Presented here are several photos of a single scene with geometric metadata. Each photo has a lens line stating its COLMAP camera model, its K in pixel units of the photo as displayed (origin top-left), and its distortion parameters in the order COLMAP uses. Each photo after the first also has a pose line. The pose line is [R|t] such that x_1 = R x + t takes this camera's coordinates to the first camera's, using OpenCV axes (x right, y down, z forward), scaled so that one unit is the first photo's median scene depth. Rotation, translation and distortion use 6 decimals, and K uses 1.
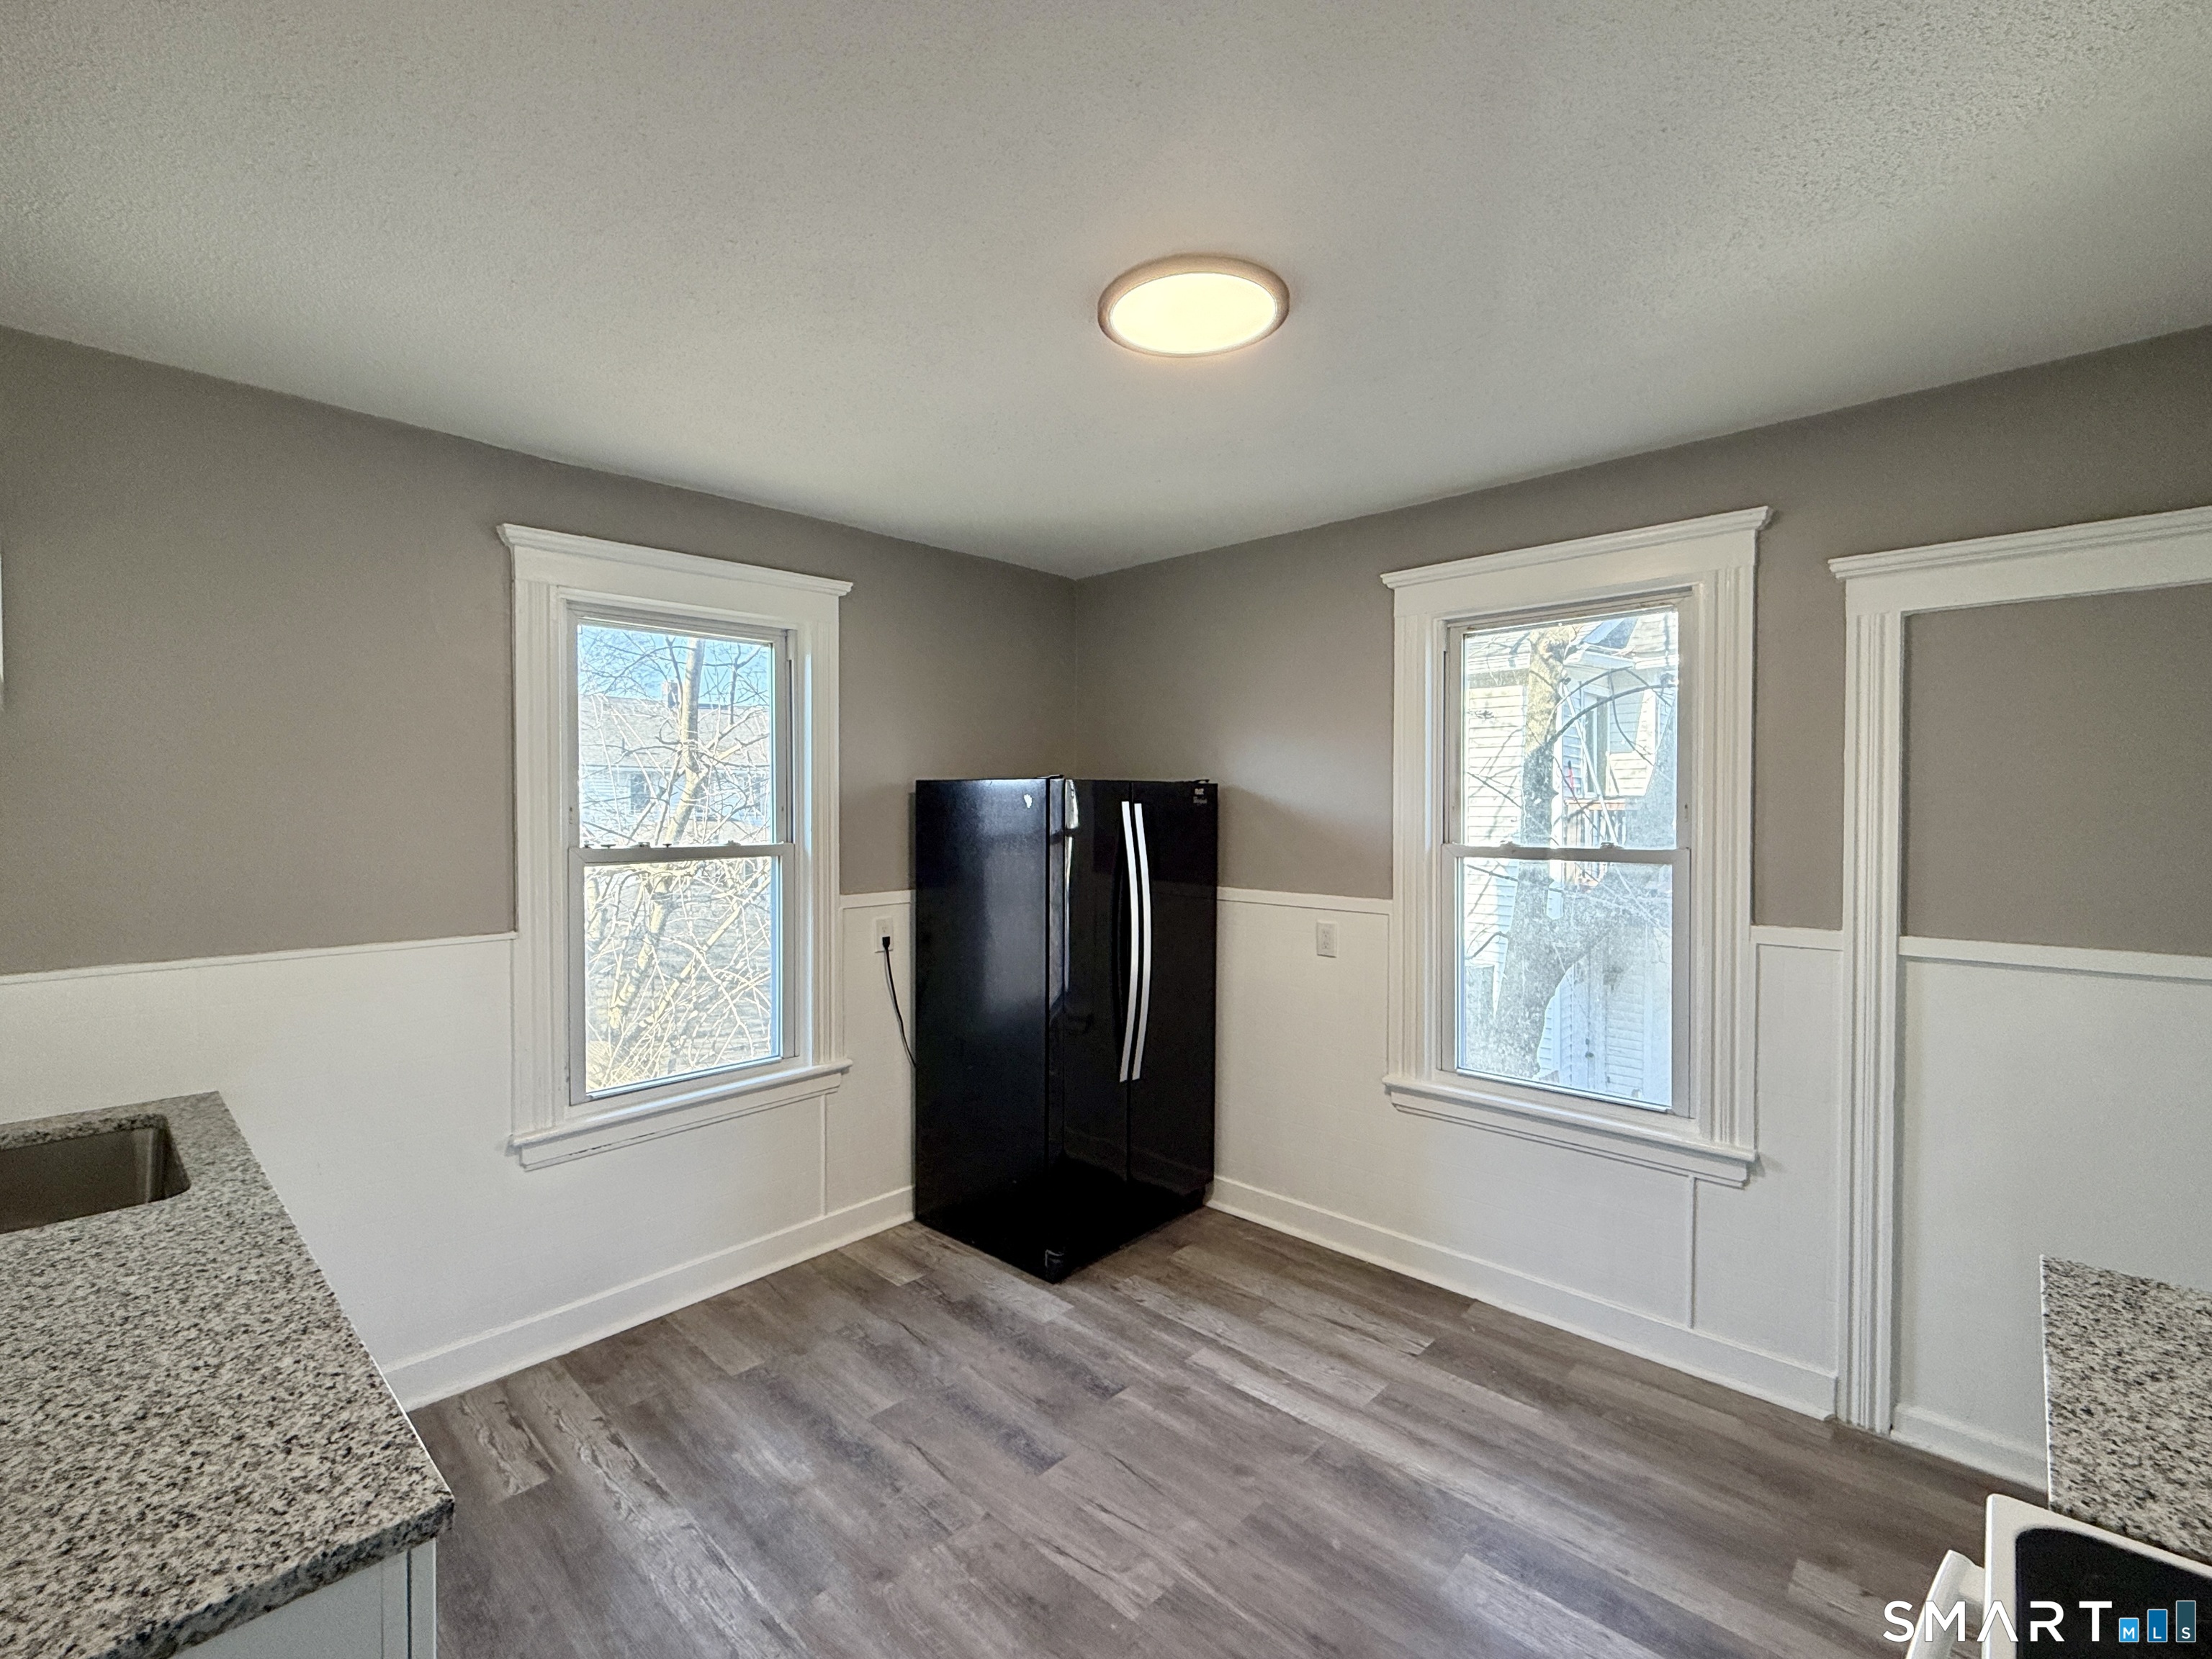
lens RADIAL K [[1001.0, 0, 1138.9], [0, 1001.0, 827.9], [0, 0, 1]] dist [0.012330, -0.000059]
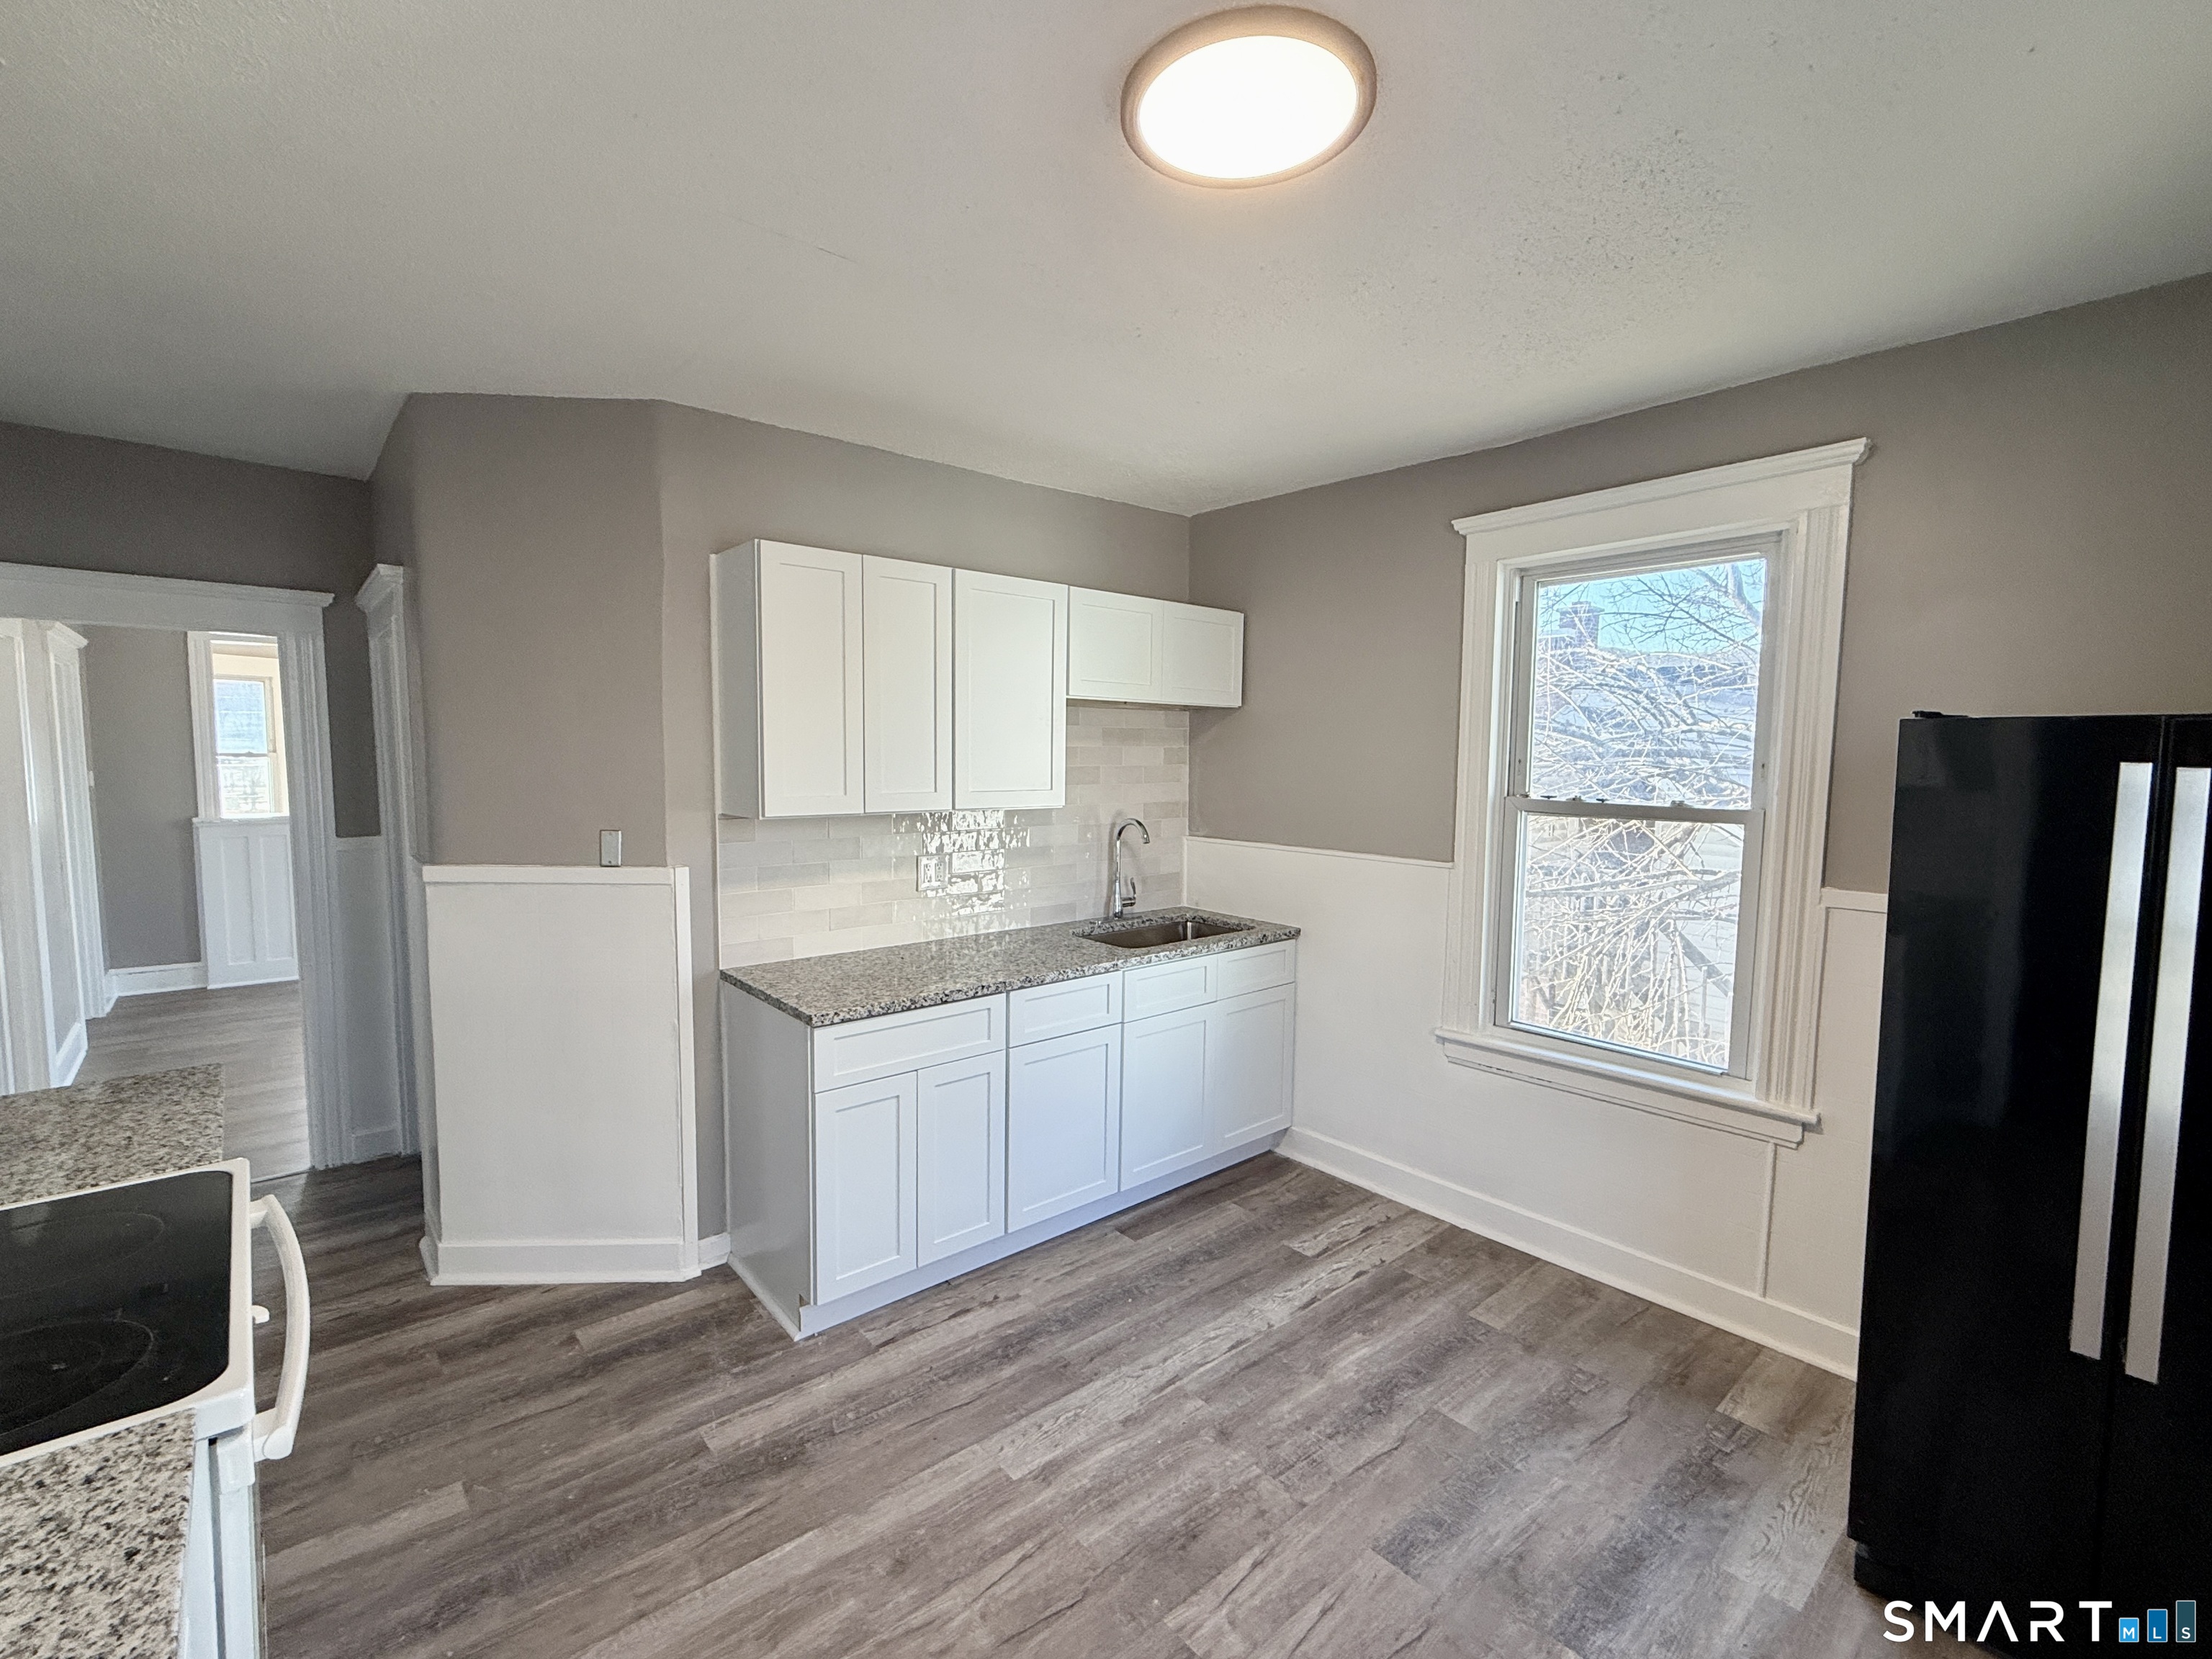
lens RADIAL K [[987.6, 0, 1062.4], [0, 987.6, 830.6], [0, 0, 1]] dist [0.035527, -0.000050]
pose [[-0.136981, 0.081826, -0.987188, 0.597899], [-0.030766, 0.995750, 0.086805, -0.022913], [0.990096, 0.042262, -0.133881, 0.678350]]
